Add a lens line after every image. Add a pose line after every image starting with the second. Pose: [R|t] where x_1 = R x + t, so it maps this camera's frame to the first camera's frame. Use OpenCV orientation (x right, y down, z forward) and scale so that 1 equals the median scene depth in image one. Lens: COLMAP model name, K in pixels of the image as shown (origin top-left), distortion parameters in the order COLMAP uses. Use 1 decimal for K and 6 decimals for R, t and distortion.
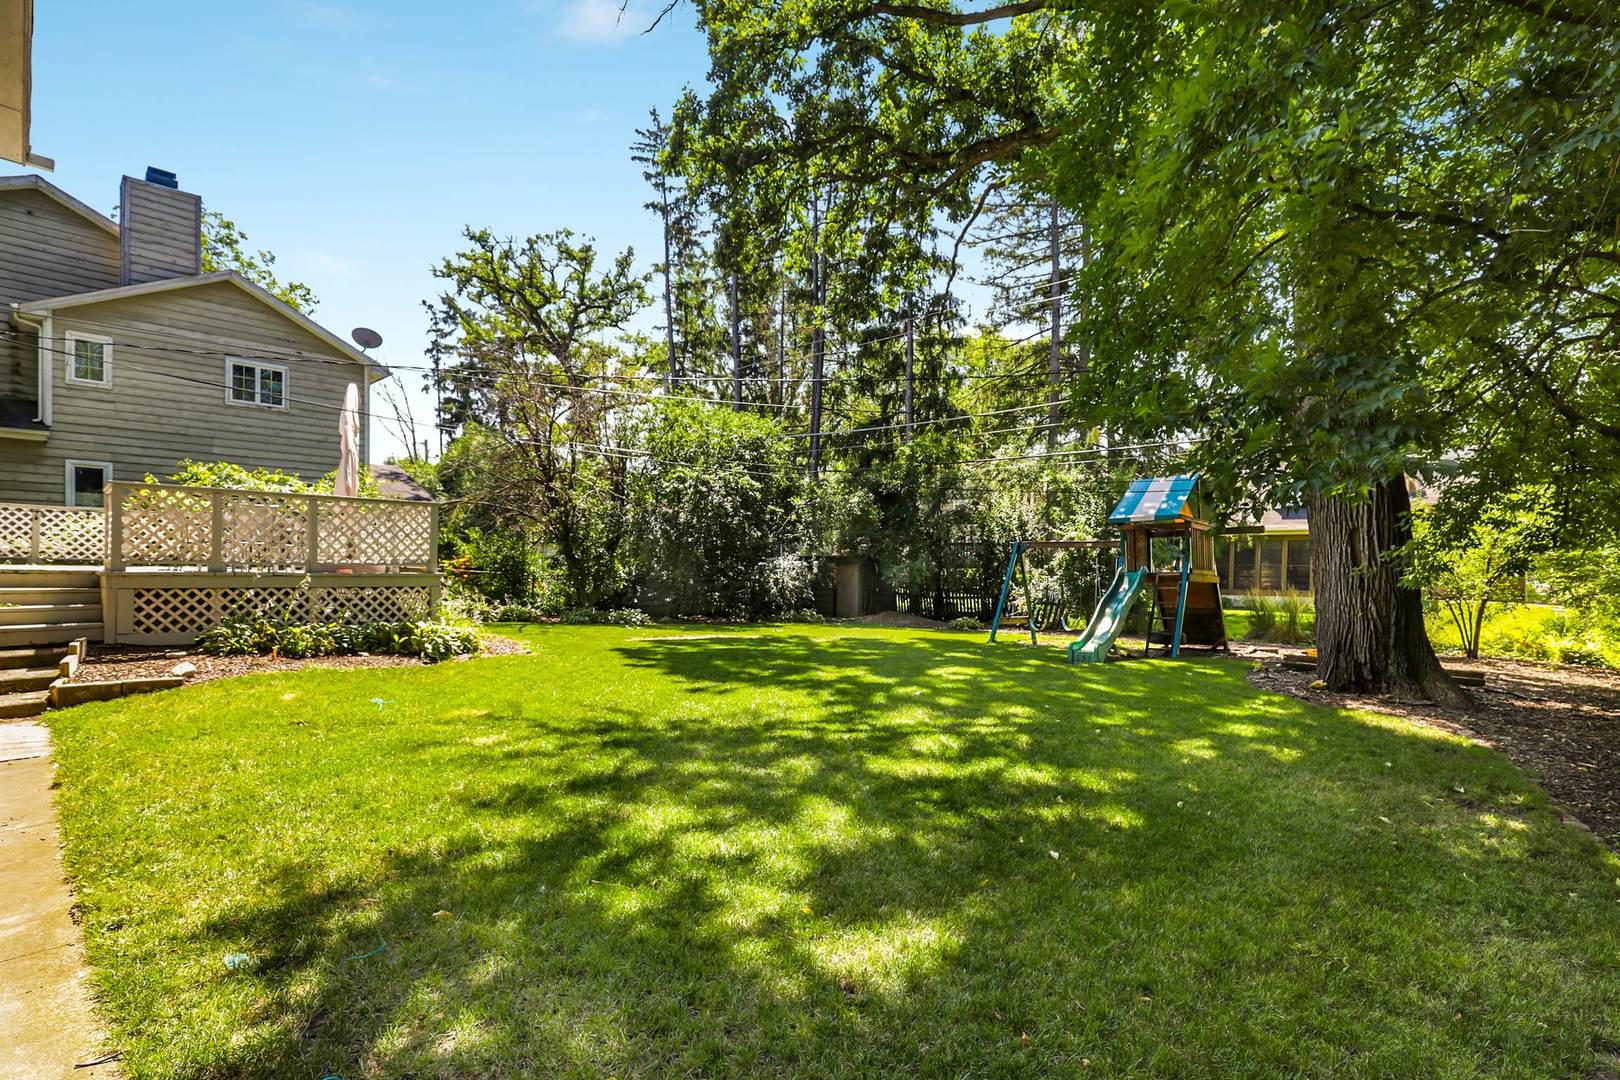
lens RADIAL K [[740.3, 0, 807.7], [0, 740.3, 557.2], [0, 0, 1]] dist [-0.002768, -0.000766]
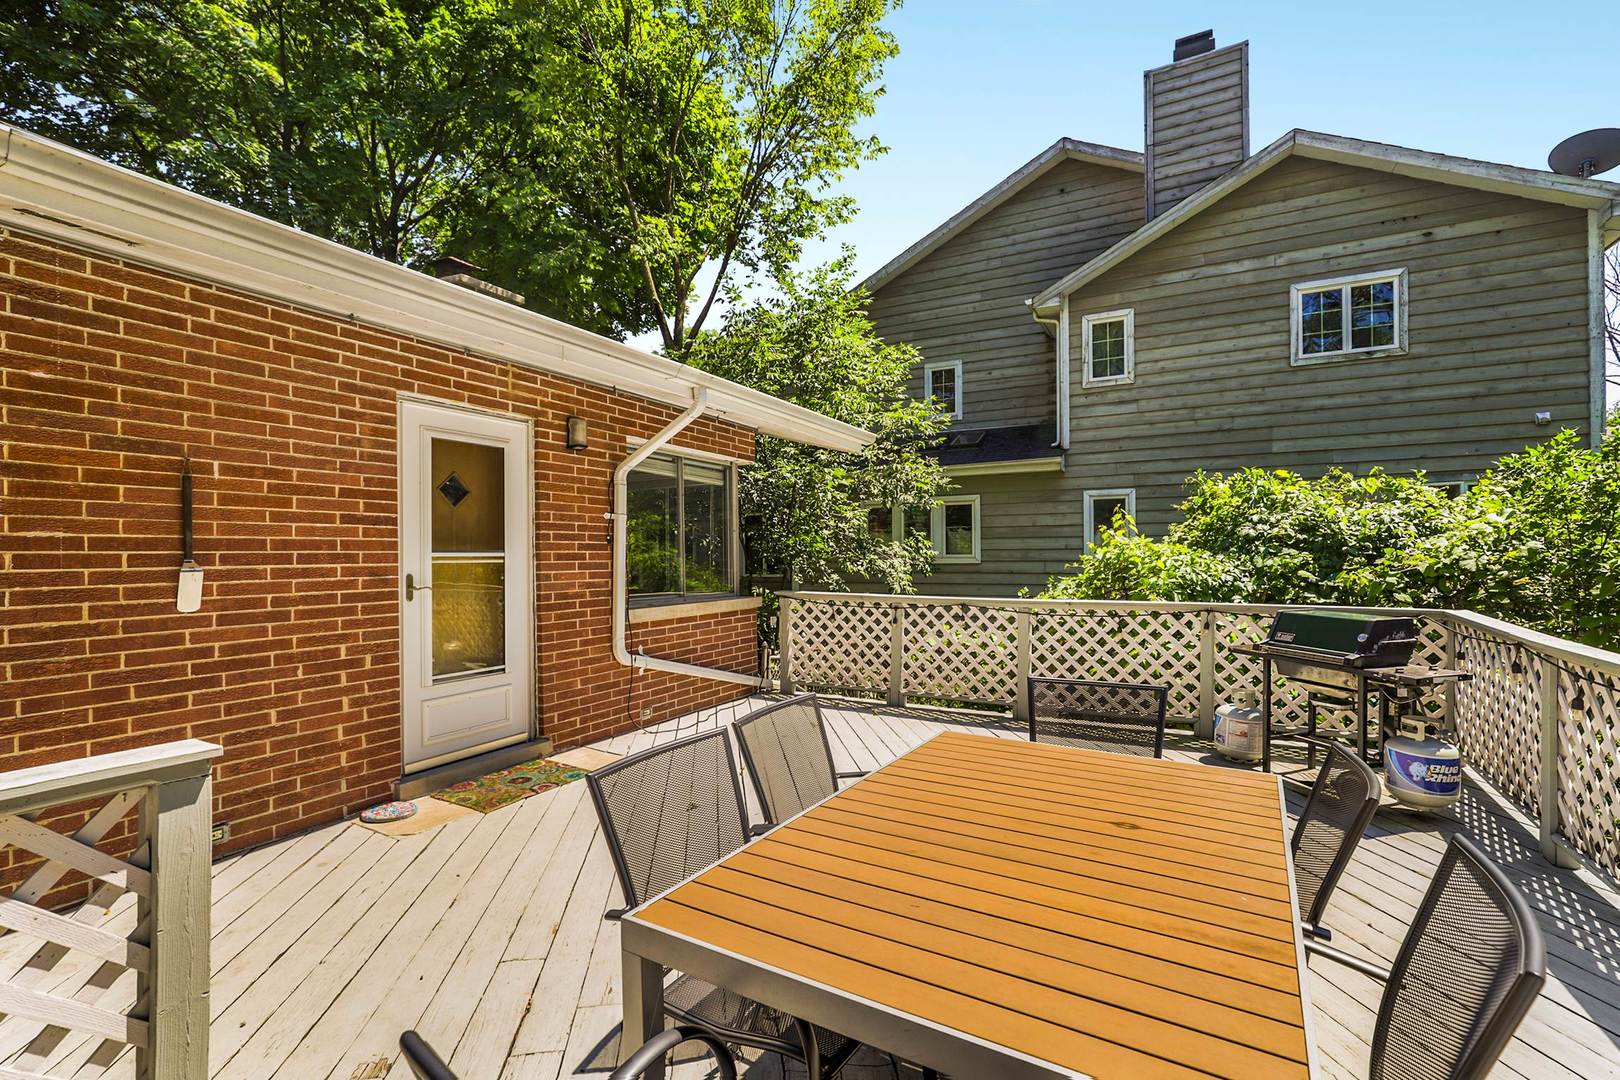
lens RADIAL K [[740.3, 0, 807.7], [0, 740.3, 557.2], [0, 0, 1]] dist [-0.002768, -0.000766]
pose [[0.251392, -0.016588, -0.967743, -0.367853], [0.018631, 0.999751, -0.012297, -0.064272], [0.967706, -0.014939, 0.251638, 0.549951]]
